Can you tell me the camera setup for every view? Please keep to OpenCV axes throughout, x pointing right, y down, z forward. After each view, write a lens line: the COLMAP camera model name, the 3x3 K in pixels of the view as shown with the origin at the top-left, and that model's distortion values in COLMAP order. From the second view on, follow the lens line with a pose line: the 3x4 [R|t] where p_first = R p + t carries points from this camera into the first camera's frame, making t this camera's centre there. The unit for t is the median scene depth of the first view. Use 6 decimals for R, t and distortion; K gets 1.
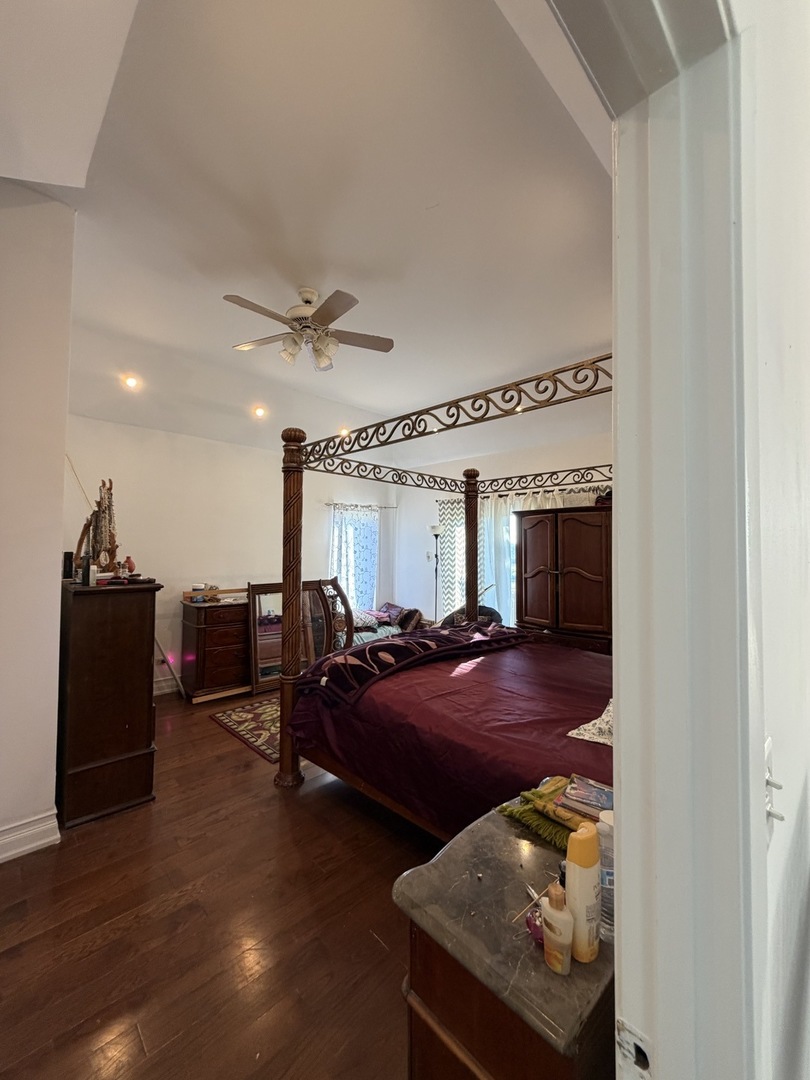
lens RADIAL K [[430.7, 0, 405.0], [0, 430.7, 540.0], [0, 0, 1]] dist [-0.000084, 0.000246]
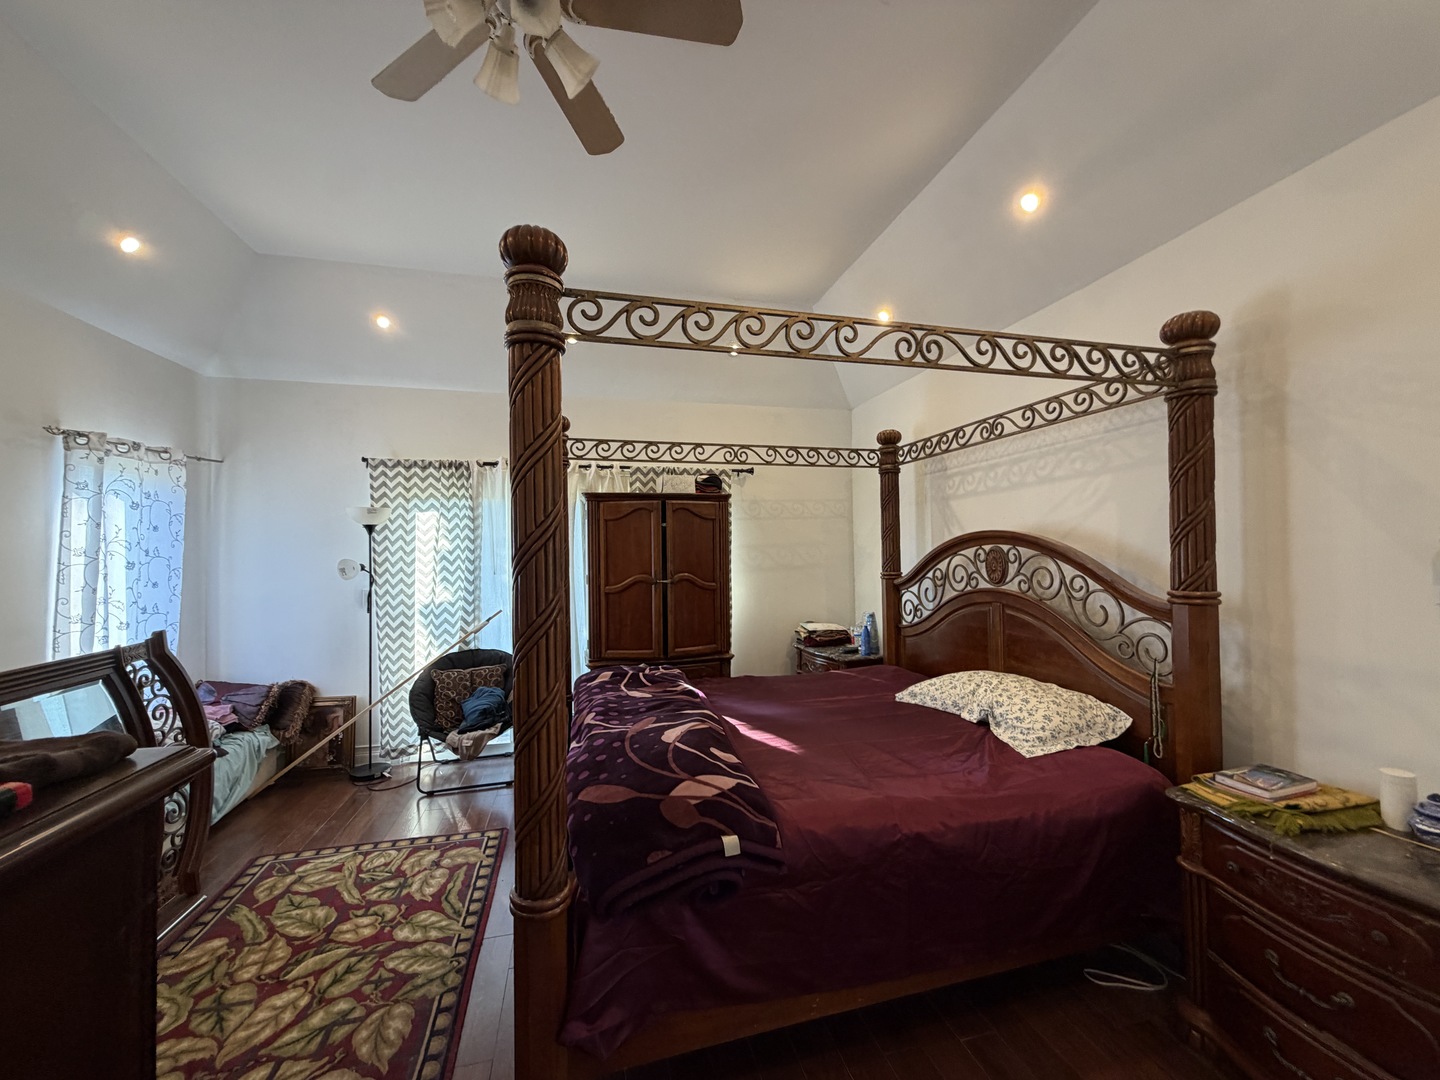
lens RADIAL K [[574.2, 0, 715.4], [0, 574.2, 543.8], [0, 0, 1]] dist [-0.000084, 0.000246]
pose [[0.512007, -0.002866, 0.858976, -0.418229], [-0.003499, 0.999979, 0.005422, 0.005976], [-0.858974, -0.005781, 0.511987, 0.417545]]
